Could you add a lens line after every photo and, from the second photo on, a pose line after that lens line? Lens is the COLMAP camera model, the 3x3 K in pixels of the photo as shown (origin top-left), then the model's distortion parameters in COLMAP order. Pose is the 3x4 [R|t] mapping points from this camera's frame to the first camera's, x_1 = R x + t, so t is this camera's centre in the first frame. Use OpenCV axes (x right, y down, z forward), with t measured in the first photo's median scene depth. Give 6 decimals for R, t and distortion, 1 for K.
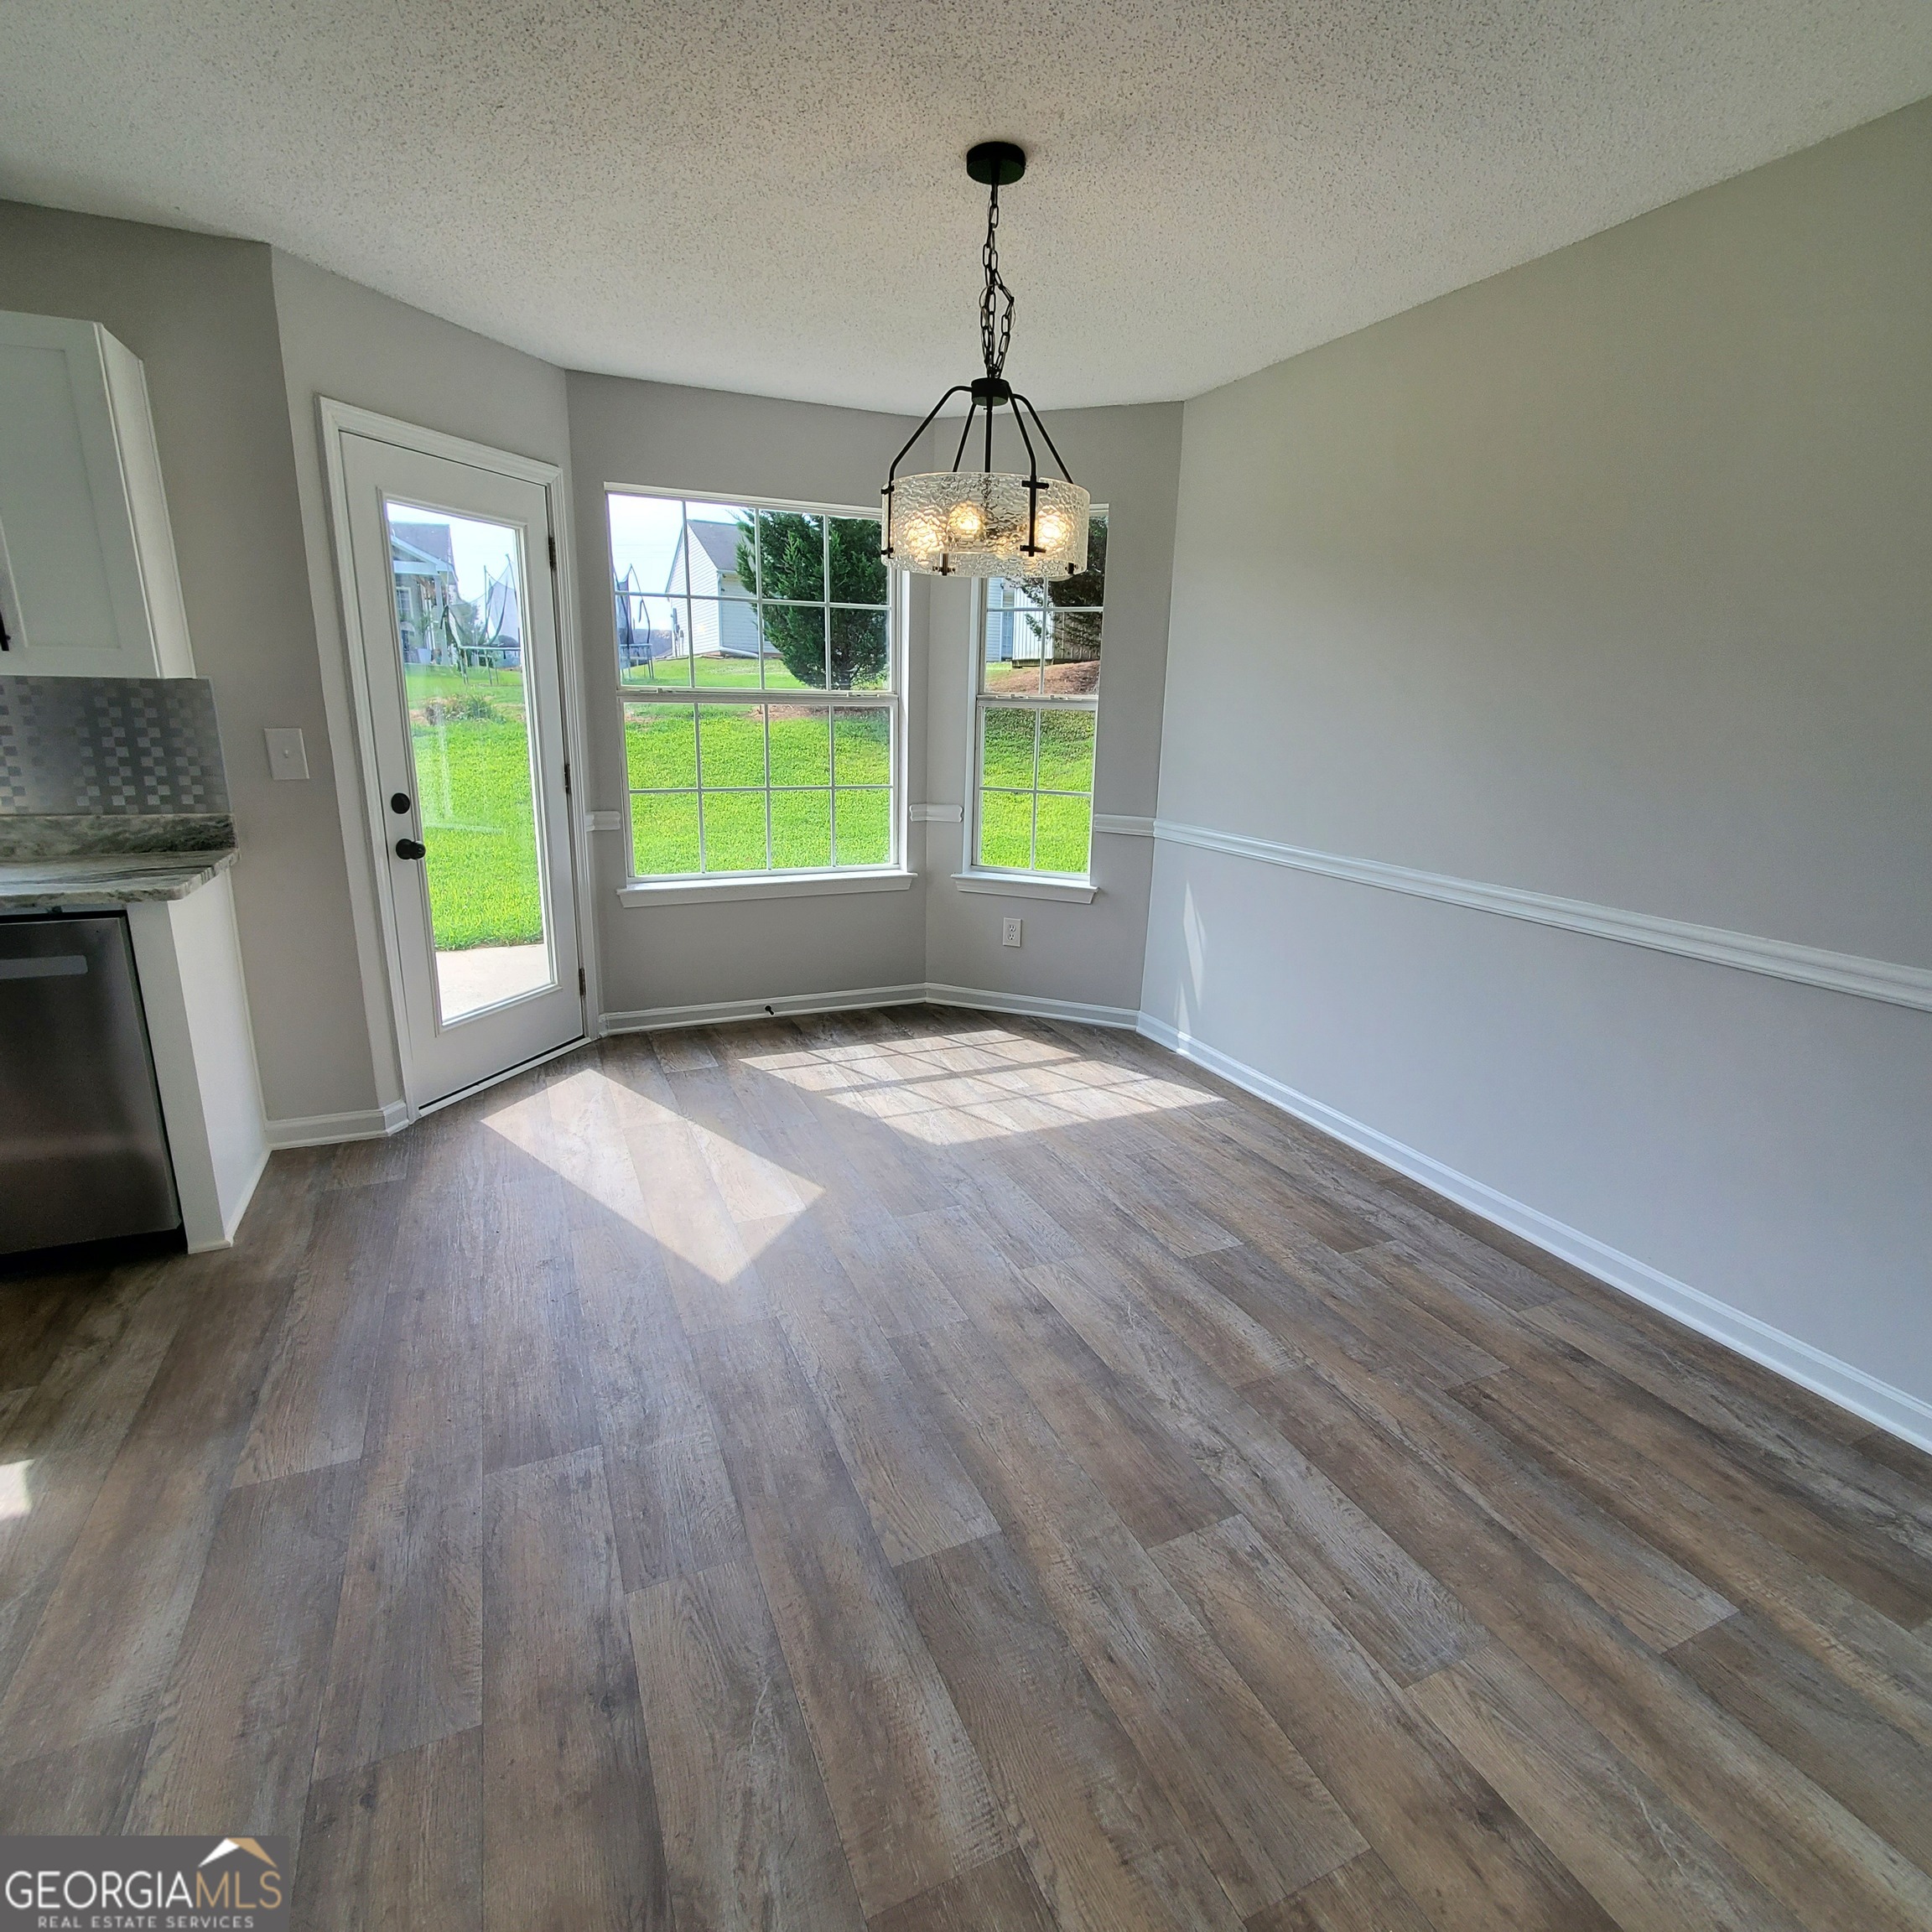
lens RADIAL K [[1020.6, 0, 968.6], [0, 1020.6, 968.4], [0, 0, 1]] dist [0.003636, -0.001717]
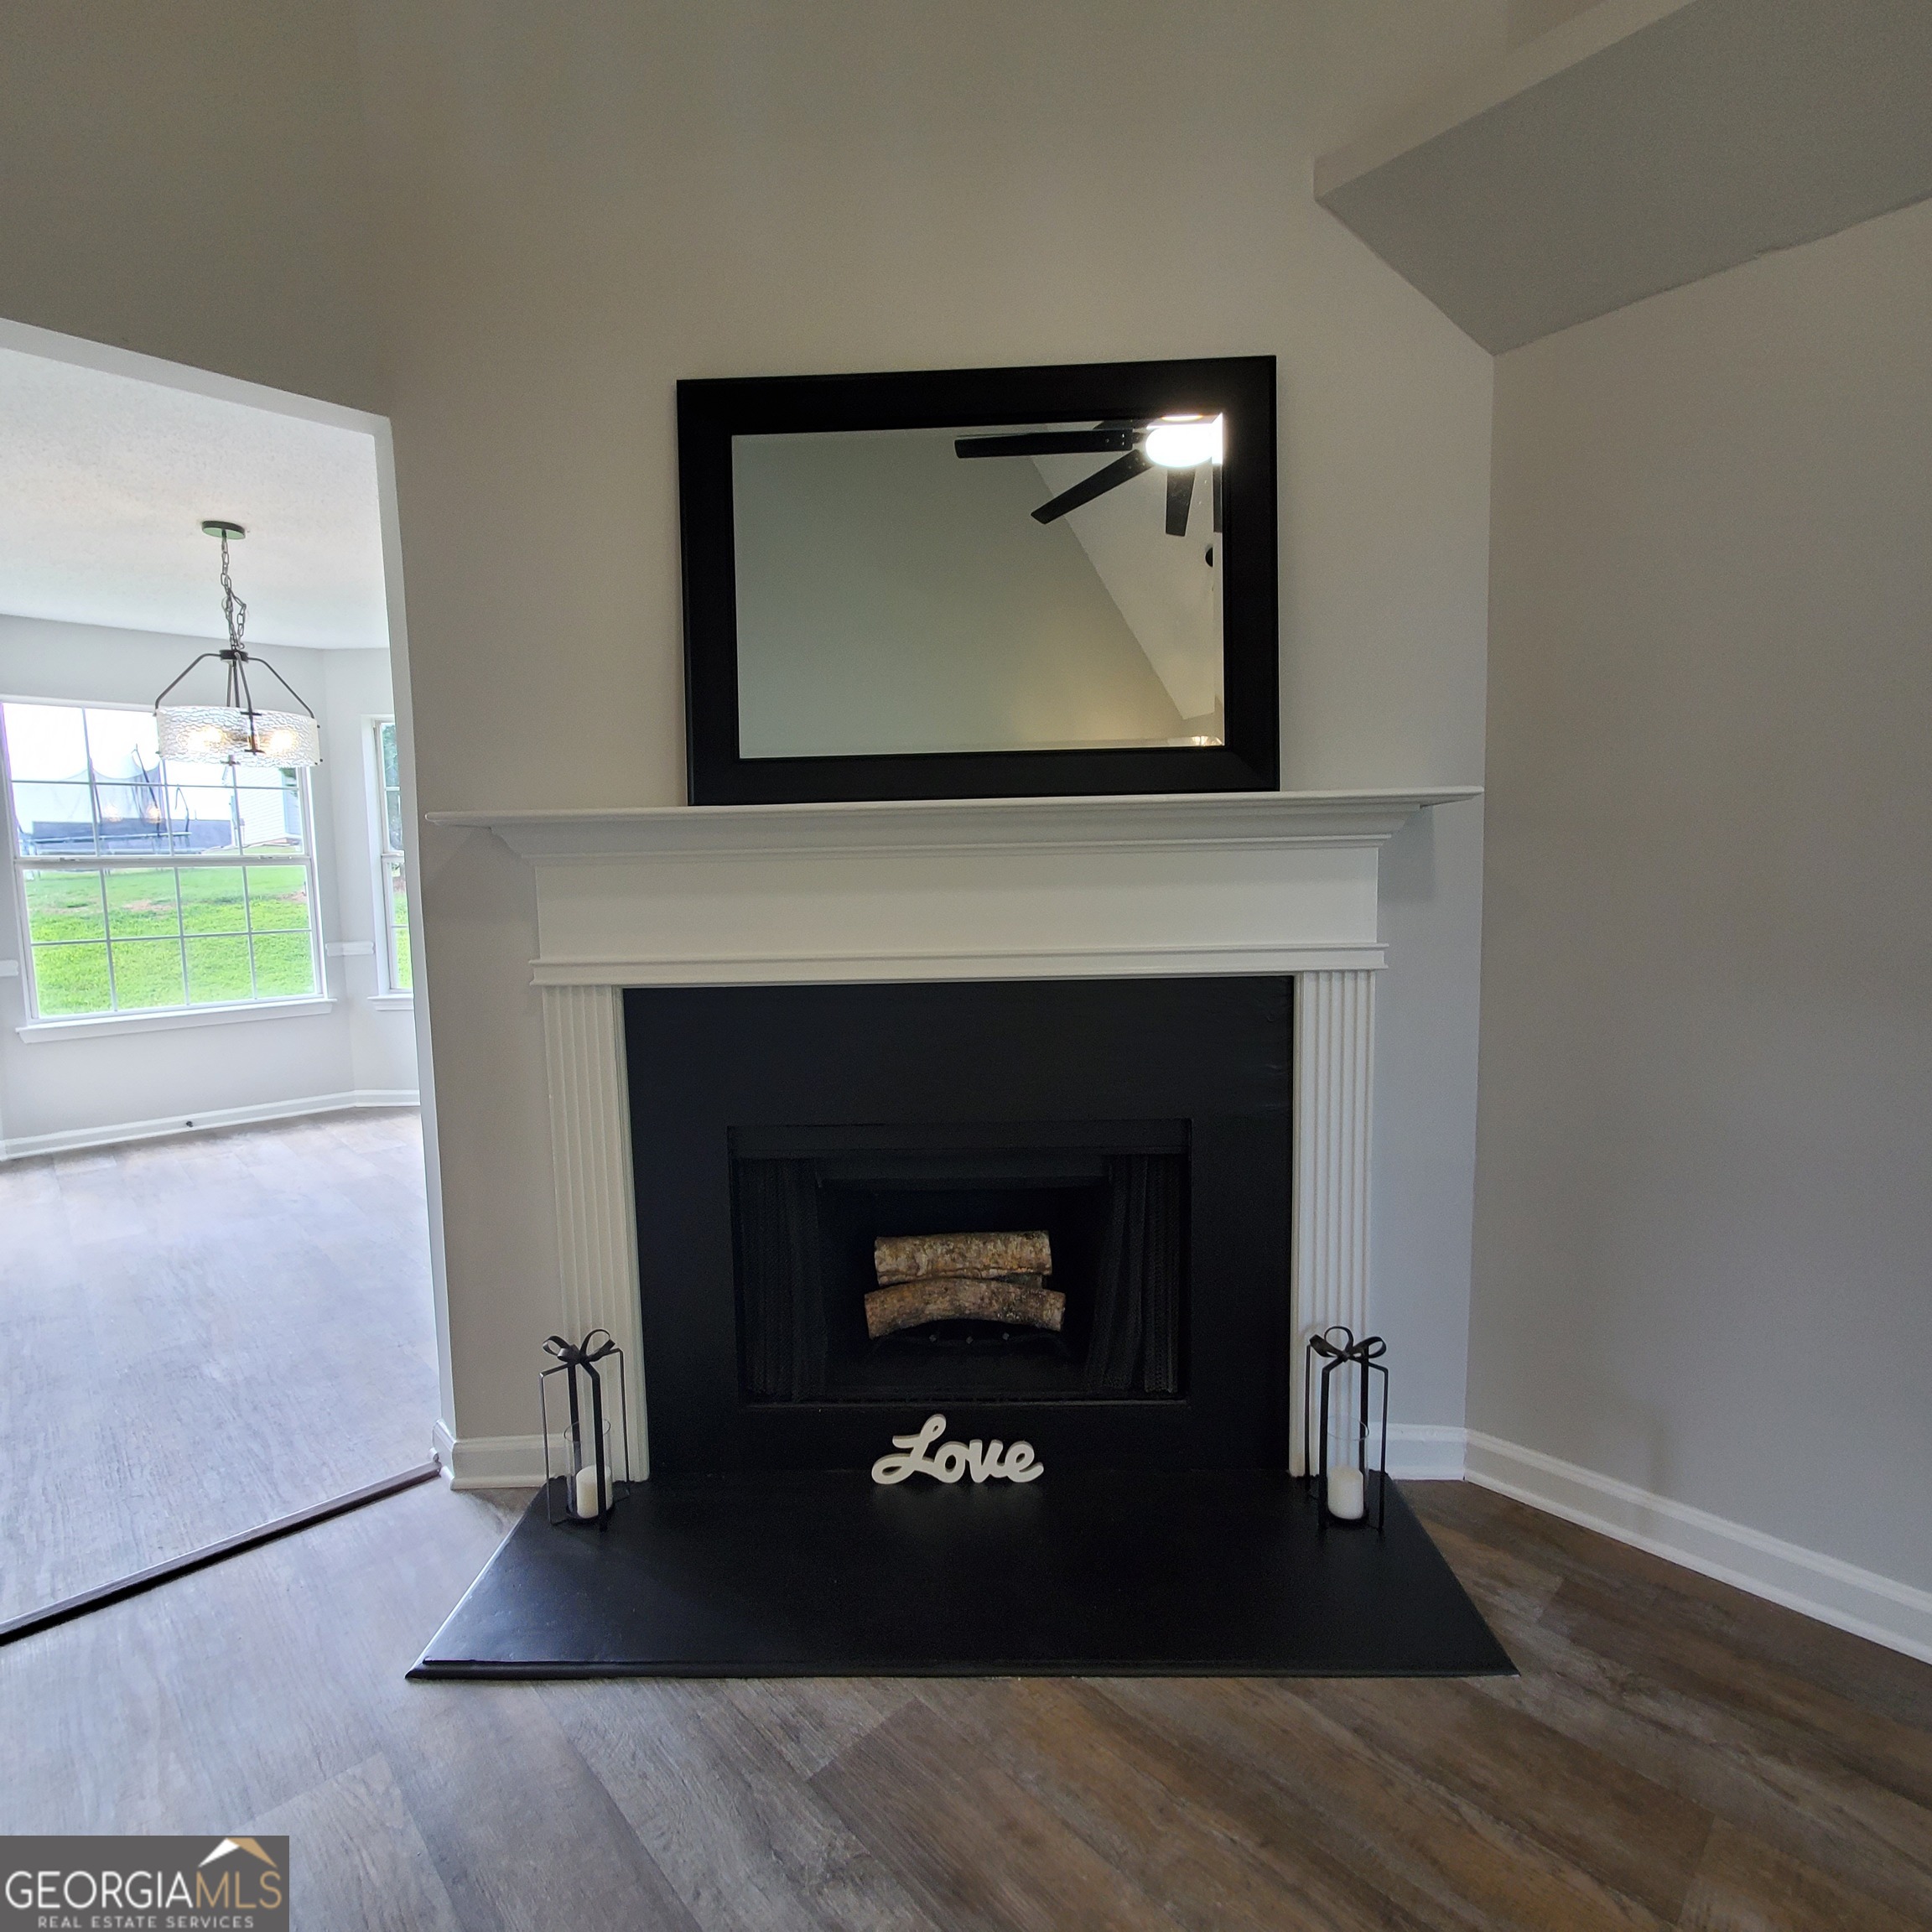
lens RADIAL K [[1020.6, 0, 968.6], [0, 1020.6, 968.4], [0, 0, 1]] dist [0.003636, -0.001717]
pose [[0.944922, -0.073646, 0.318902, 0.314294], [0.124477, 0.982001, -0.142052, 0.157311], [-0.302701, 0.173925, 0.937082, -0.424030]]
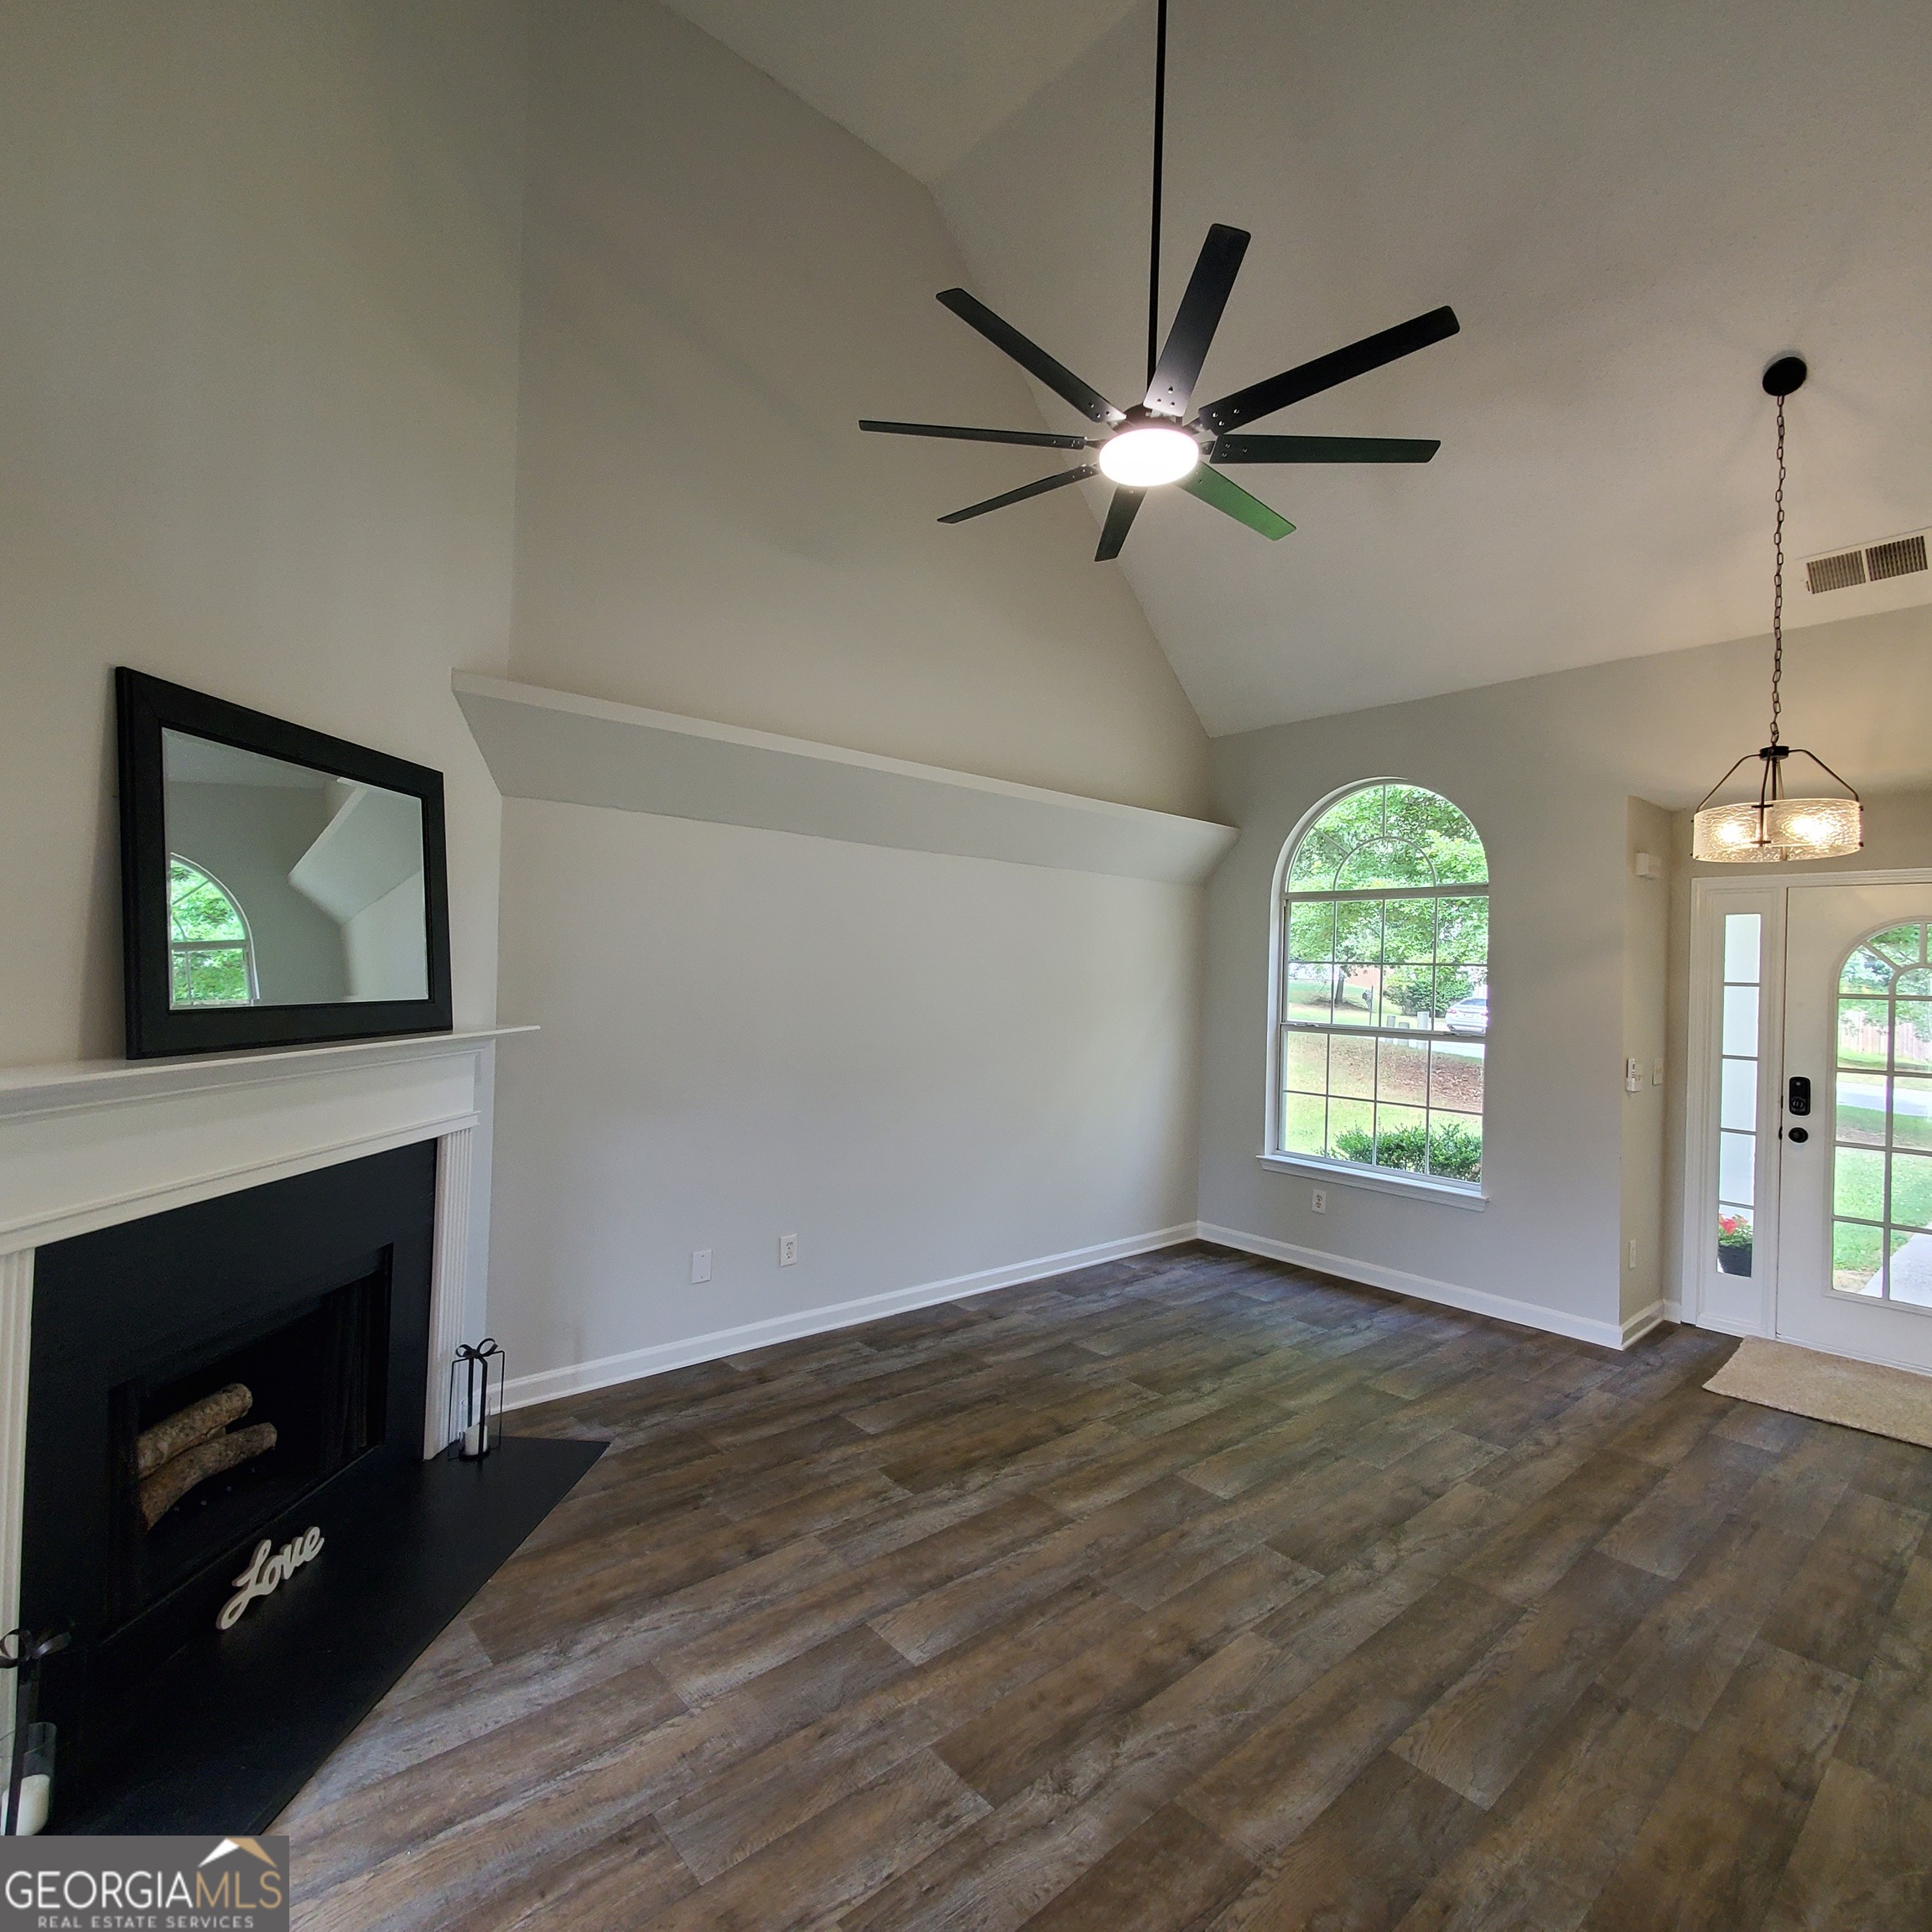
lens RADIAL K [[1020.6, 0, 968.6], [0, 1020.6, 968.4], [0, 0, 1]] dist [0.003636, -0.001717]
pose [[-0.284780, -0.025861, 0.958244, -0.282812], [0.212466, 0.973070, 0.089404, -0.006087], [-0.934751, 0.229055, -0.271616, -0.204556]]
